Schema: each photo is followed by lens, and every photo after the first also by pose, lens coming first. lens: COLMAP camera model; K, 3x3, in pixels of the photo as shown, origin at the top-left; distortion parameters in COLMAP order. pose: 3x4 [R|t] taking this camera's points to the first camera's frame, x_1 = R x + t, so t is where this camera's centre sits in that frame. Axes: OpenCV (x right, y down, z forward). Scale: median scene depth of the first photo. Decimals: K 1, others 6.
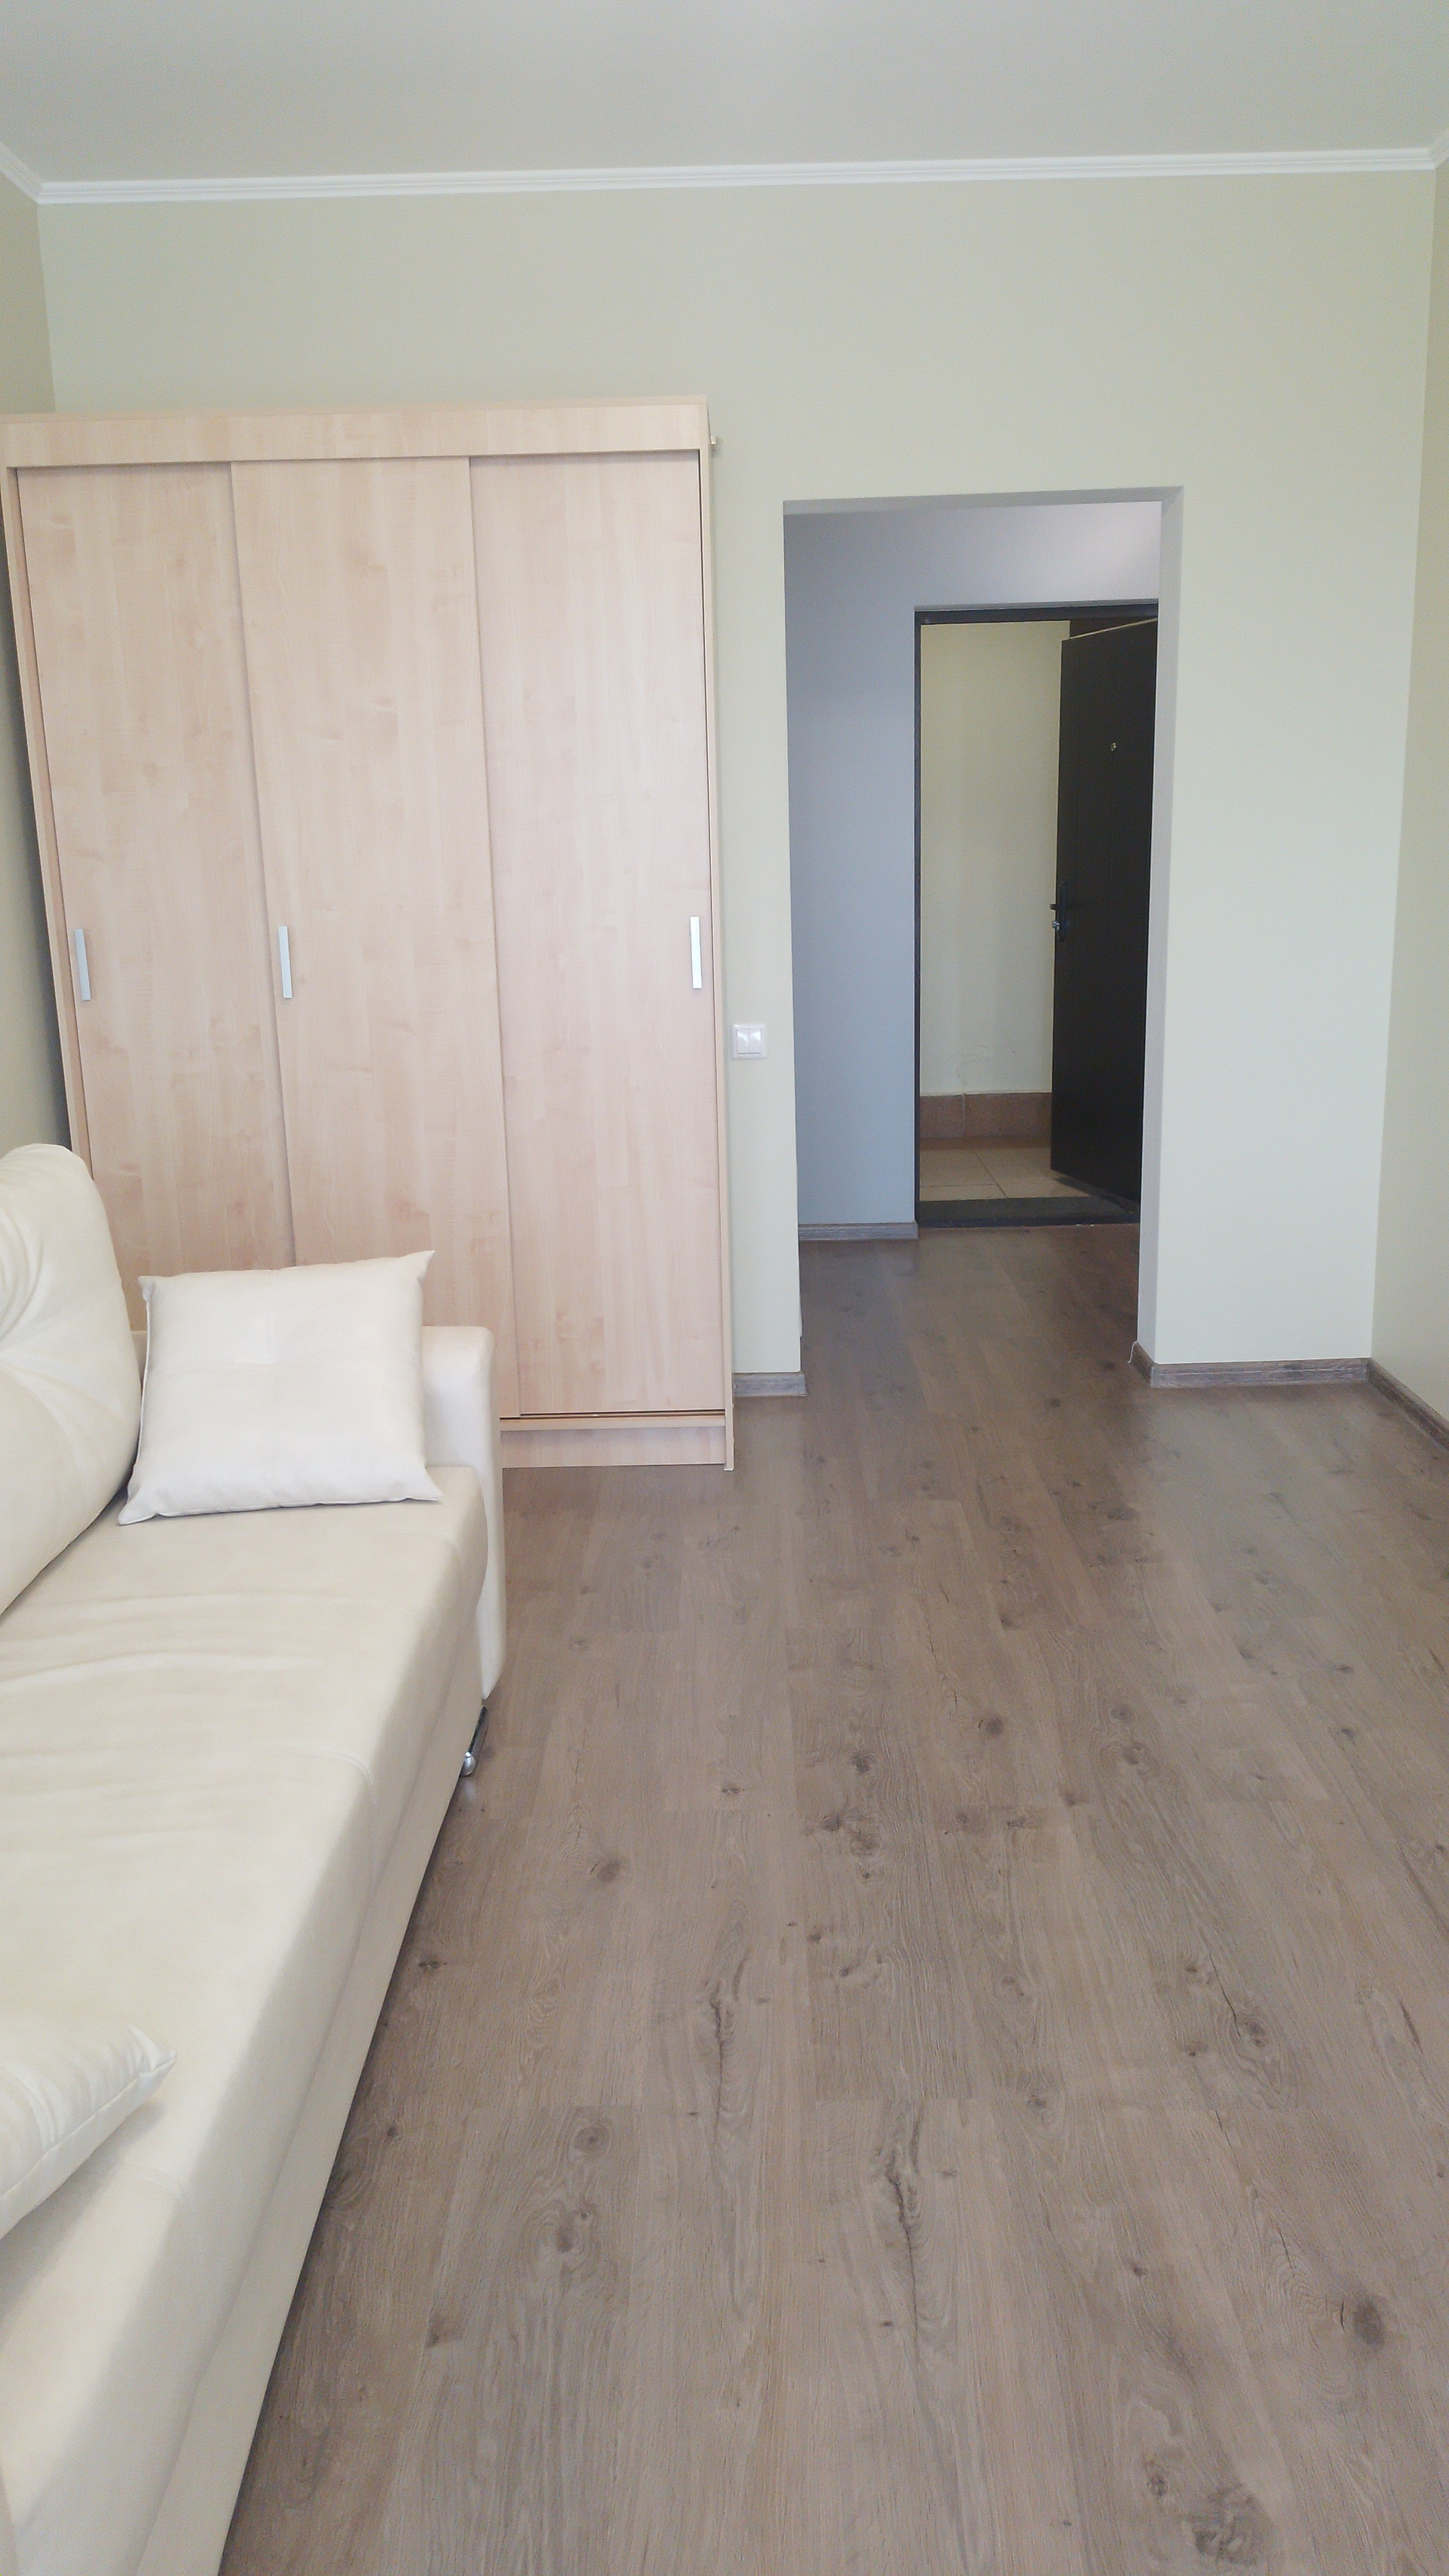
lens RADIAL K [[1891.3, 0, 724.5], [0, 1891.3, 1288.0], [0, 0, 1]] dist [0.075957, -0.149238]
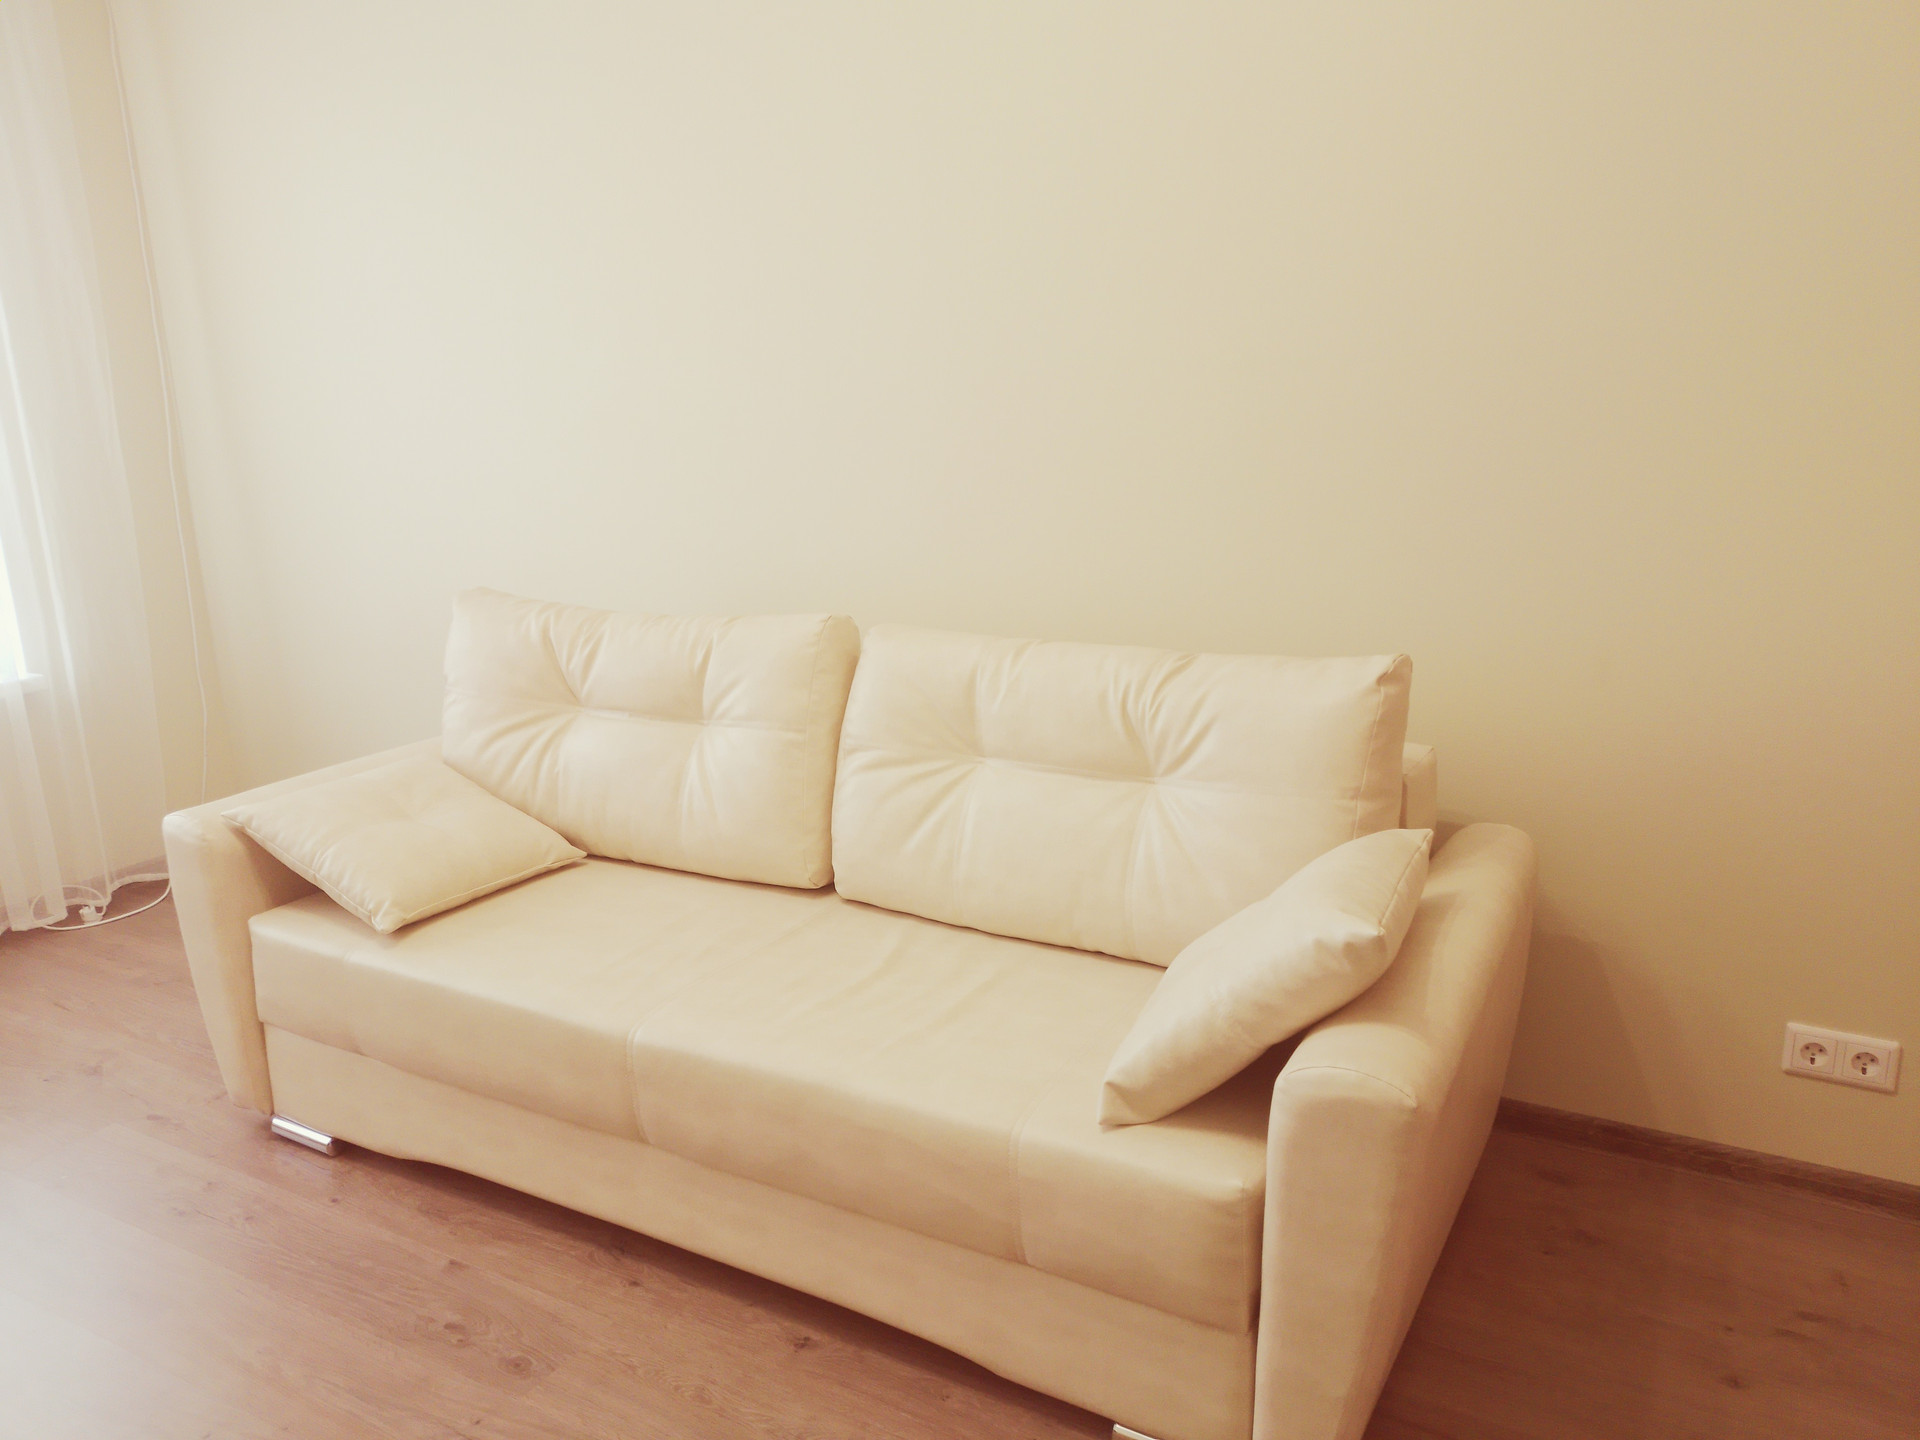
lens RADIAL K [[1412.0, 0, 960.0], [0, 1412.0, 720.0], [0, 0, 1]] dist [0.064173, -0.120058]
pose [[-0.488966, 0.259494, -0.832811, 0.268525], [-0.150330, 0.915375, 0.373483, -0.209942], [0.859251, 0.307817, -0.408578, 0.840504]]
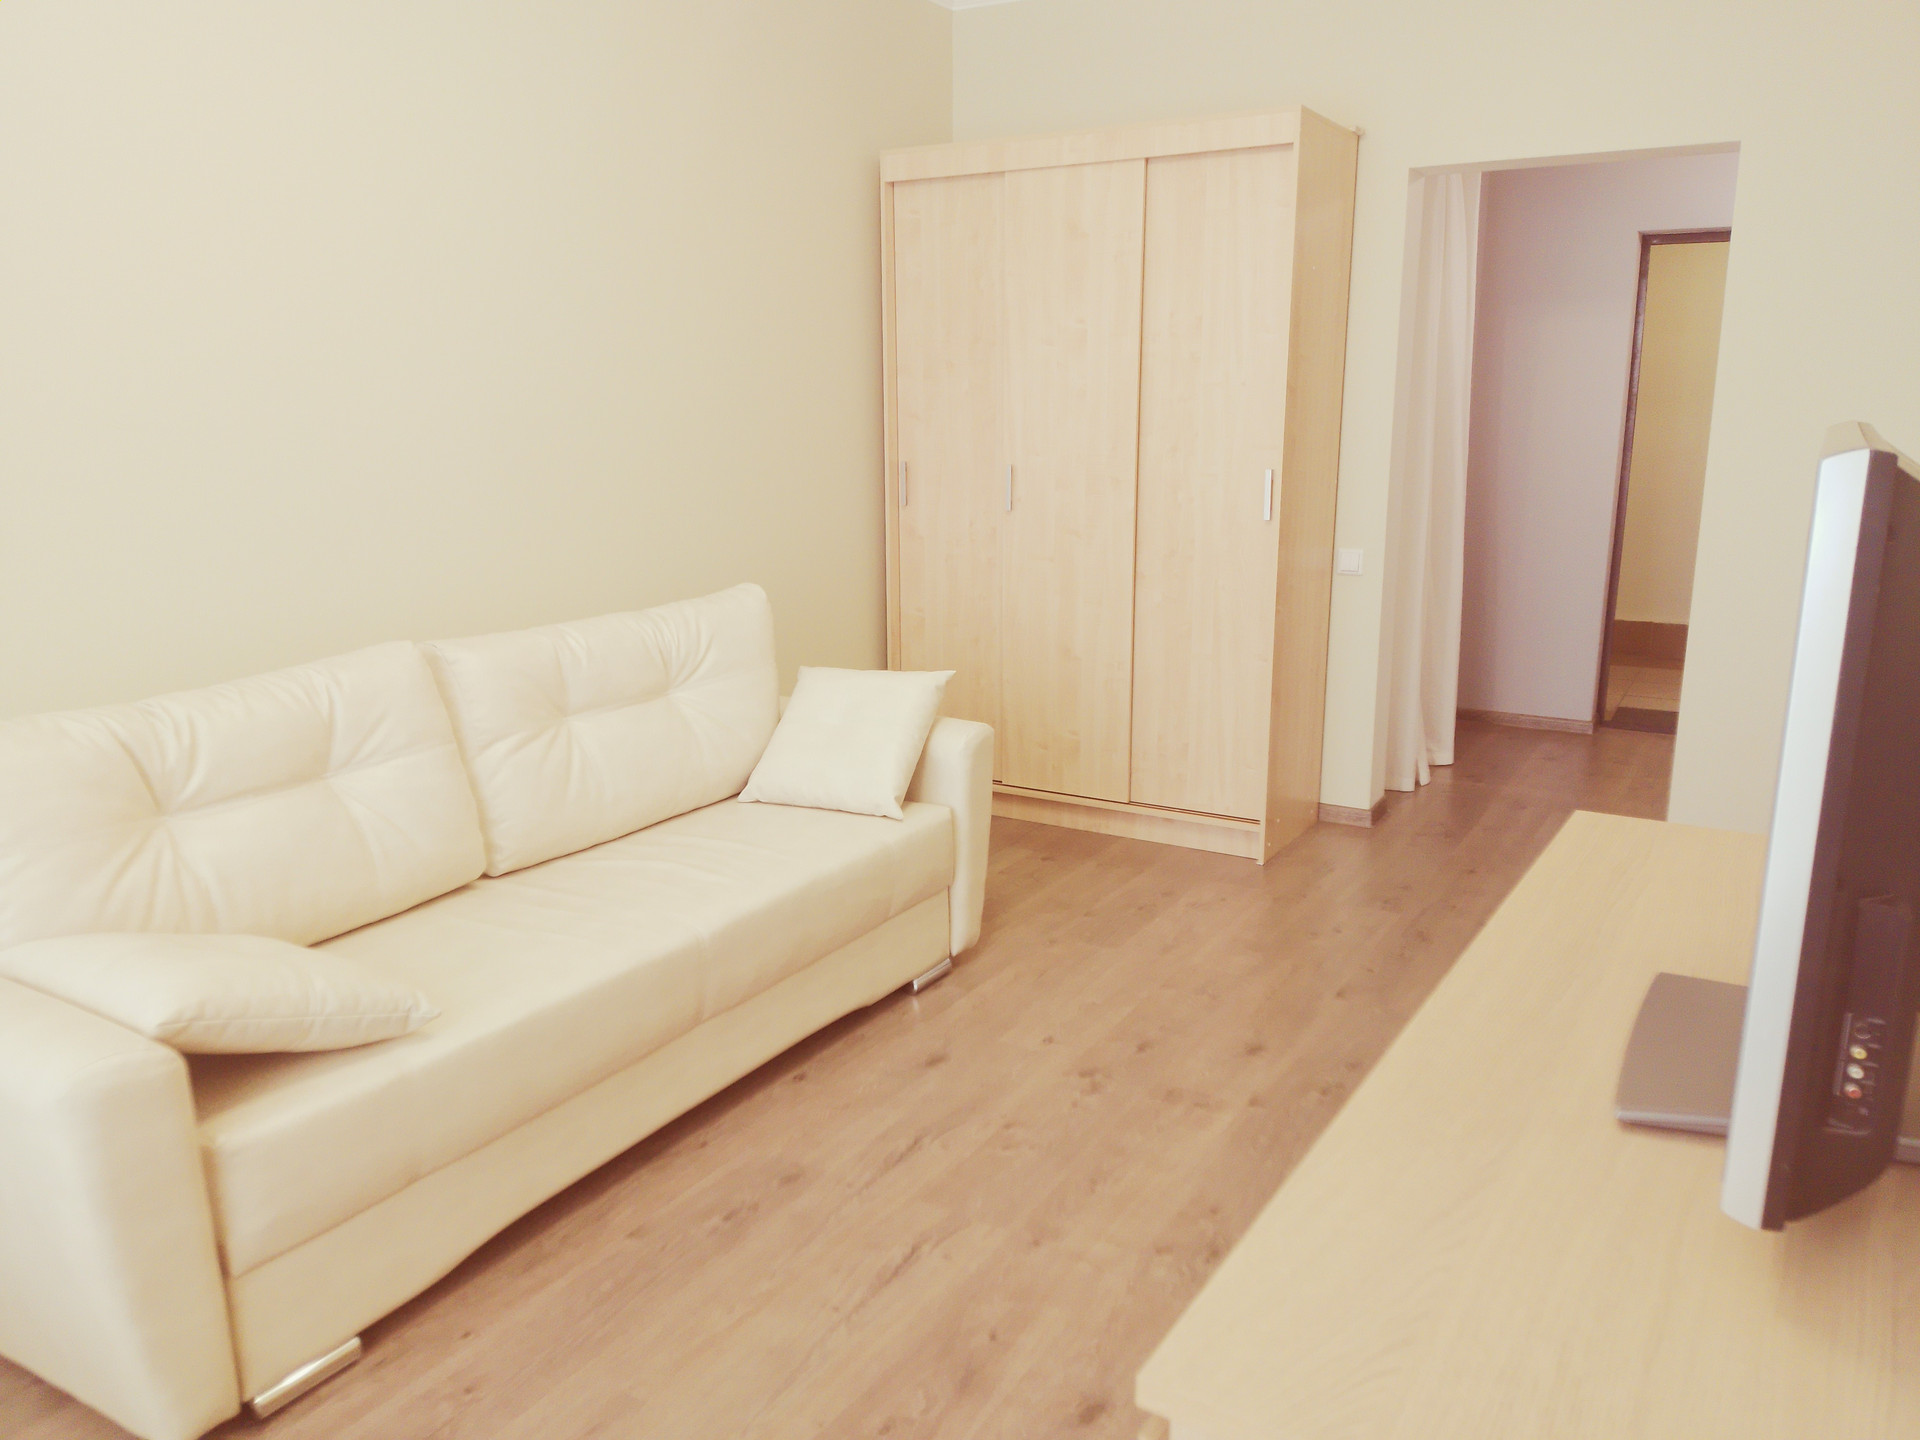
lens RADIAL K [[1412.0, 0, 960.0], [0, 1412.0, 720.0], [0, 0, 1]] dist [0.064173, -0.120058]
pose [[0.865497, 0.129910, -0.483775, 0.342511], [-0.133979, 0.990634, 0.026324, -0.008188], [0.482664, 0.042032, 0.874796, -0.030280]]
